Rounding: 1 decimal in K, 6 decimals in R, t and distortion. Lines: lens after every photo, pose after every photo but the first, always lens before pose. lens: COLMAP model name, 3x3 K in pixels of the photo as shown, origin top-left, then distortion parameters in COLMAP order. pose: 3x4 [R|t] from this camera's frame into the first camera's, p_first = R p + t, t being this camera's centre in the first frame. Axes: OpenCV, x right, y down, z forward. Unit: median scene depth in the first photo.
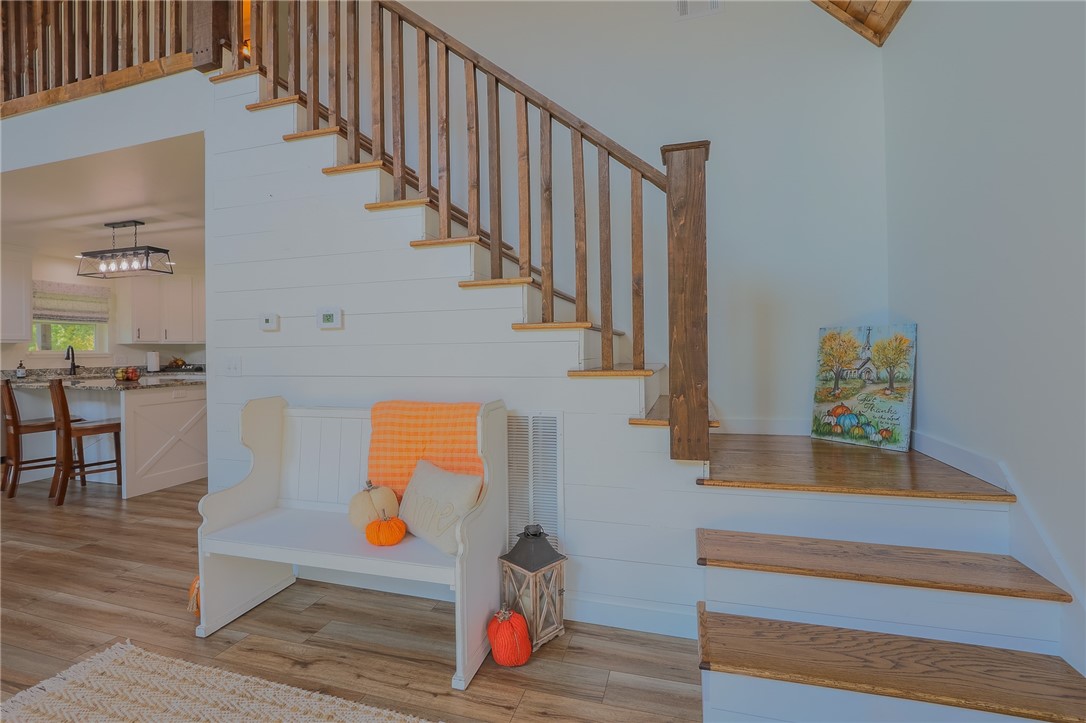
lens RADIAL K [[477.2, 0, 543.0], [0, 477.2, 361.5], [0, 0, 1]] dist [0.000030, 0.000020]
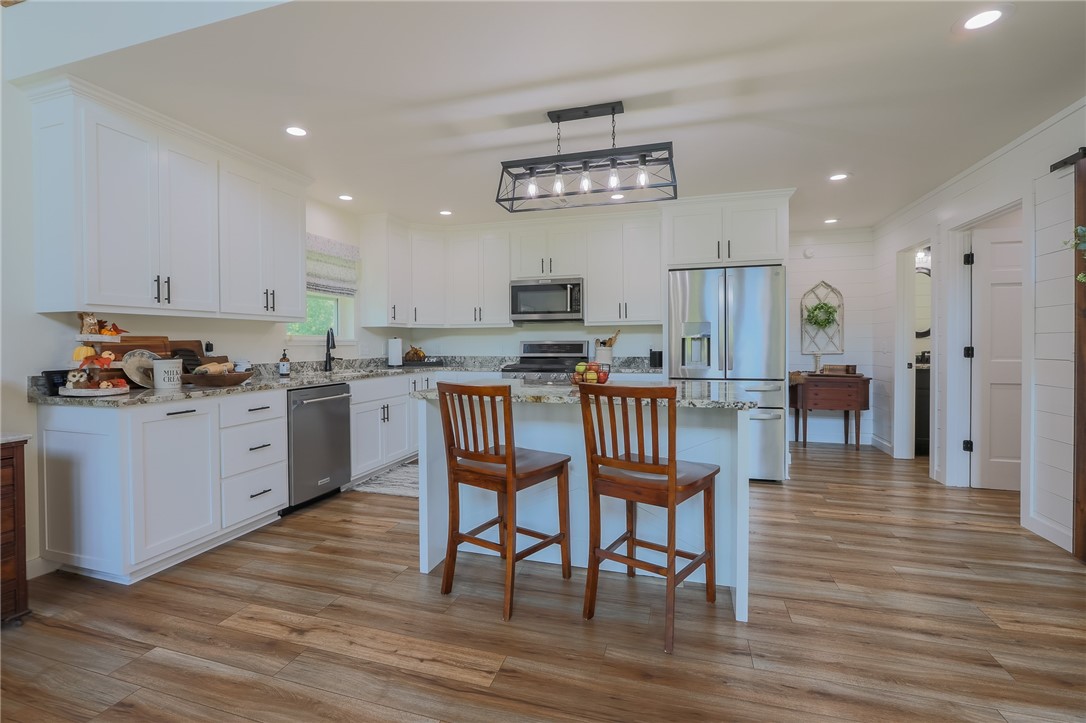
lens RADIAL K [[492.0, 0, 543.0], [0, 492.0, 361.5], [0, 0, 1]] dist [-0.000371, -0.000020]
pose [[0.999907, 0.008482, -0.010667, -0.653925], [-0.008339, 0.999875, 0.013425, 0.002516], [0.010780, -0.013334, 0.999853, 0.287820]]
